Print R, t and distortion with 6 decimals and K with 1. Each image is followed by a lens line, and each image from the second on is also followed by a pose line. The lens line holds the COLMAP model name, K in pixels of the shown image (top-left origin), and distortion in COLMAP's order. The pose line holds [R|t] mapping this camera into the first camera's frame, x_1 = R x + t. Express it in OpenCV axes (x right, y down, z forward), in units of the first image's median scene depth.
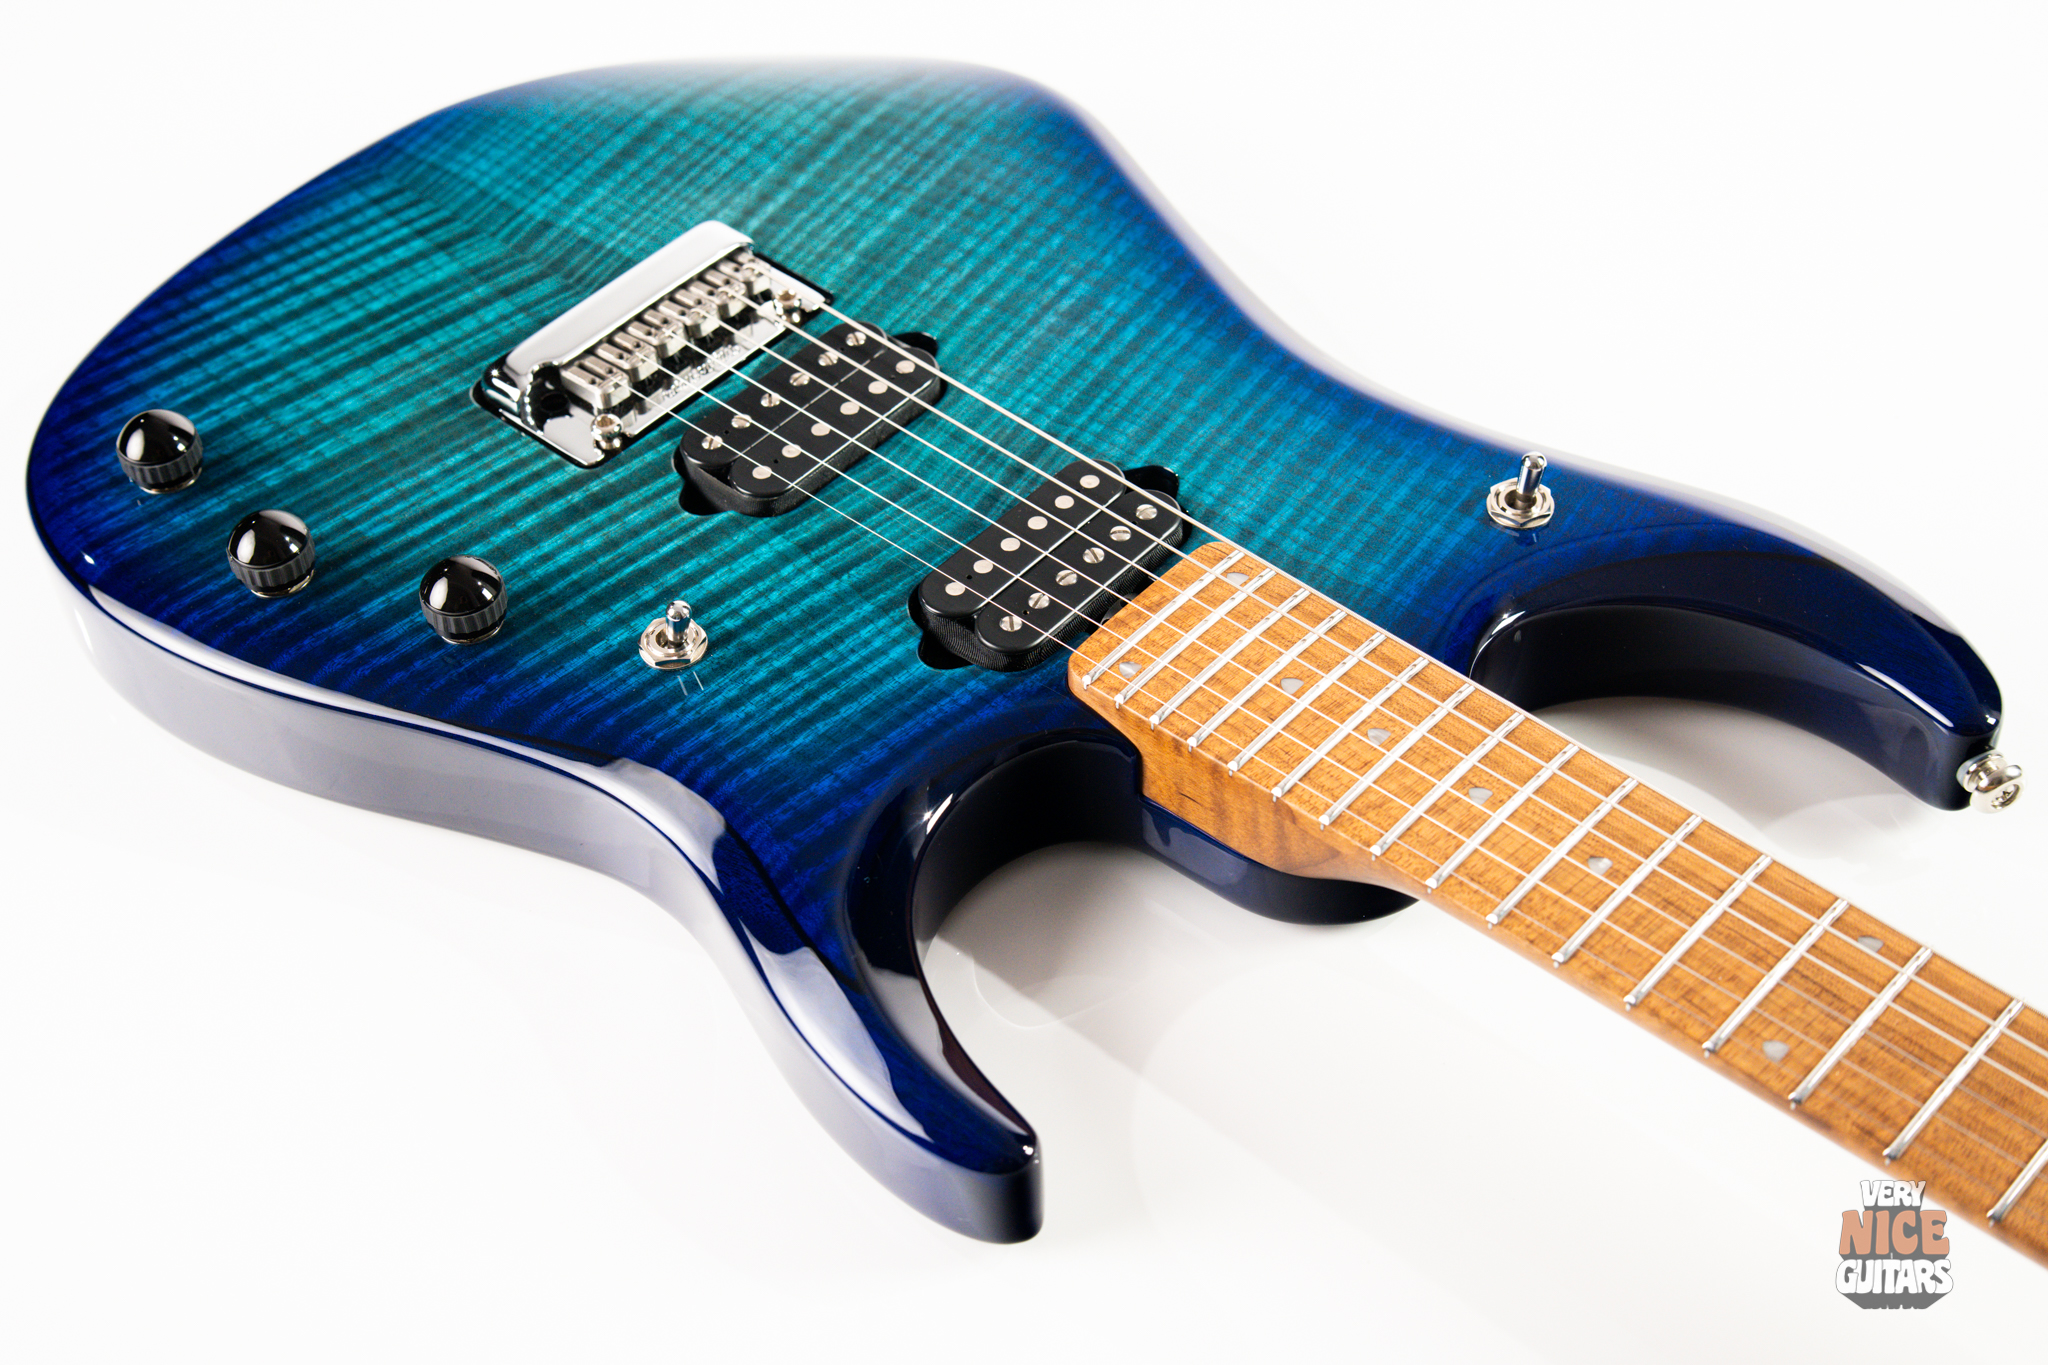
lens RADIAL K [[2926.8, 0, 1026.0], [0, 2926.8, 680.6], [0, 0, 1]] dist [0.046350, 0.000000]
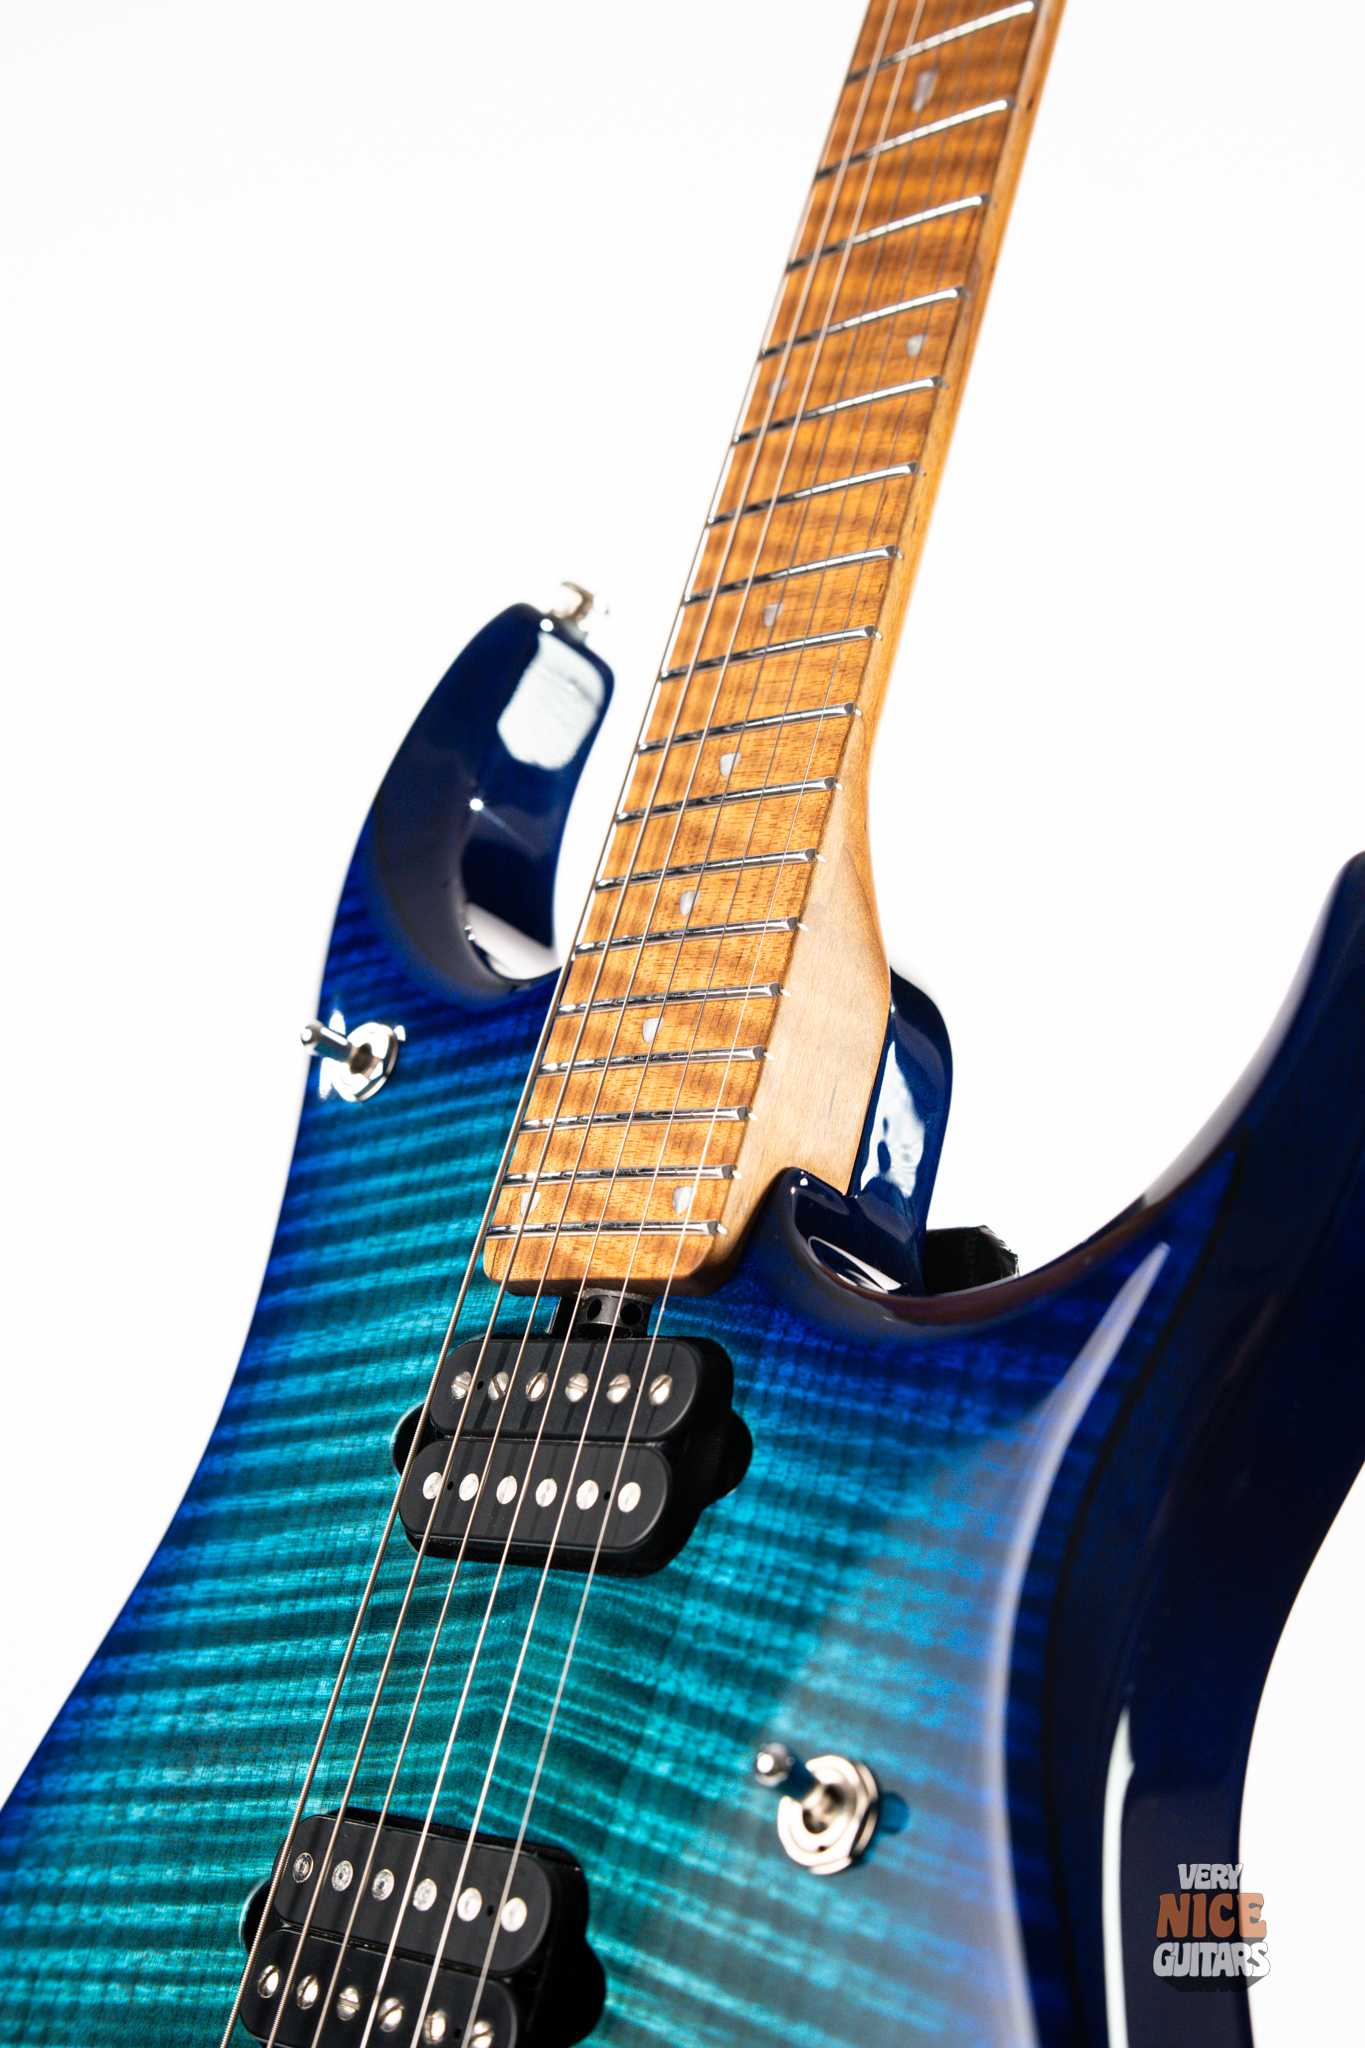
lens RADIAL K [[2926.8, 0, 685.0], [0, 2926.8, 1028.6], [0, 0, 1]] dist [0.046350, 0.000000]
pose [[-0.242711, -0.611104, 0.753421, -0.439481], [0.970037, -0.161620, 0.181402, -0.116402], [0.010912, 0.774875, 0.632020, 0.476793]]
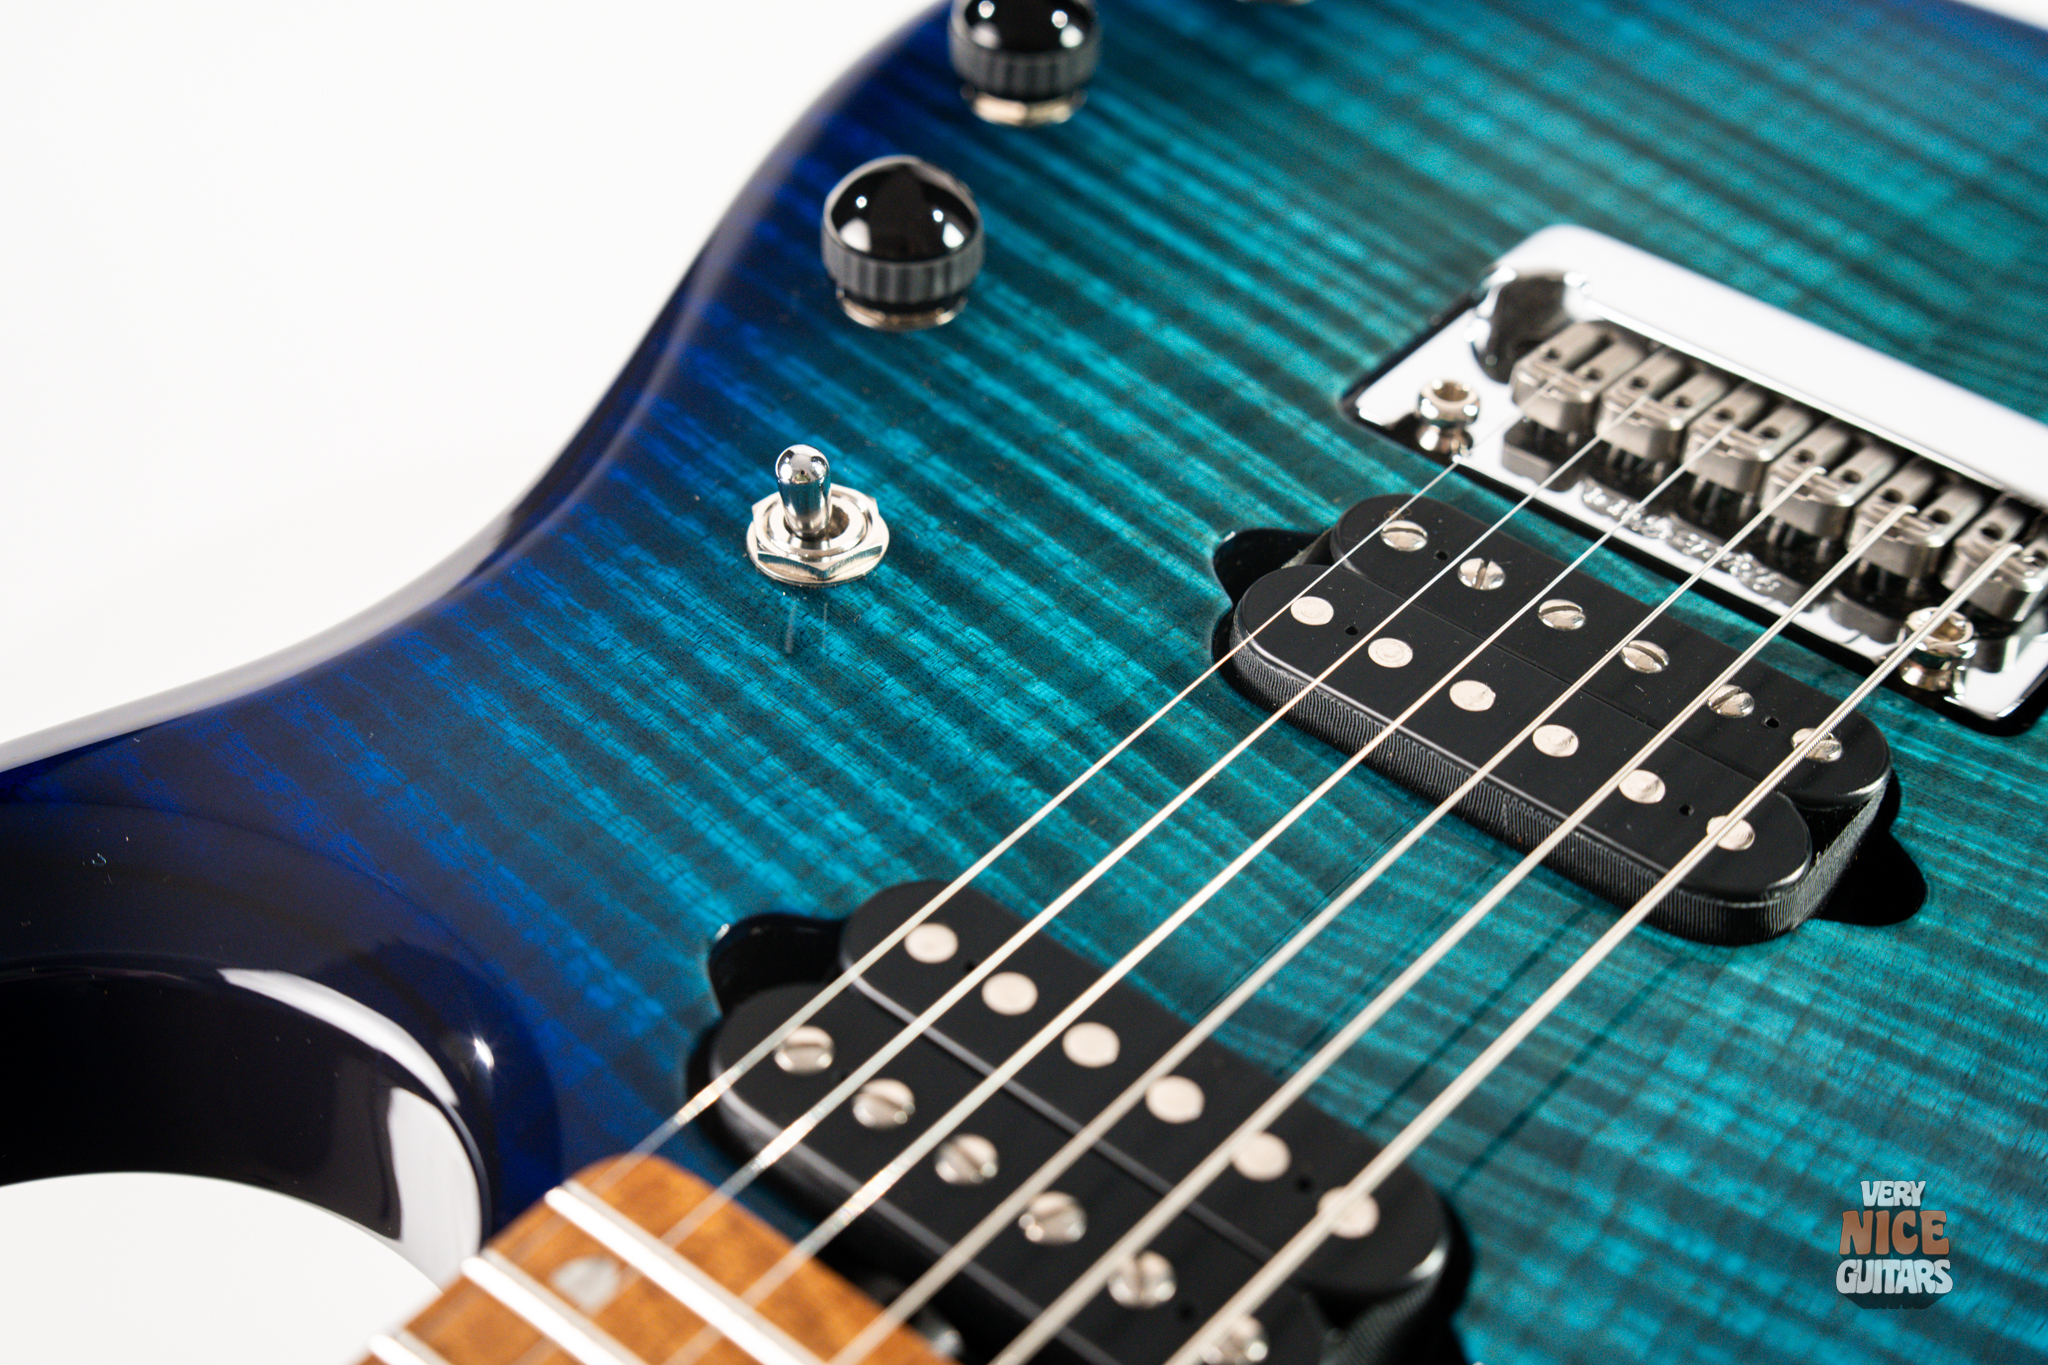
lens RADIAL K [[2926.8, 0, 1016.5], [0, 2926.8, 679.5], [0, 0, 1]] dist [0.046350, 0.000000]
pose [[0.036333, 0.698434, -0.714752, 0.230797], [-0.746140, 0.494752, 0.445528, -0.228747], [0.664797, 0.517117, 0.539105, 0.733631]]
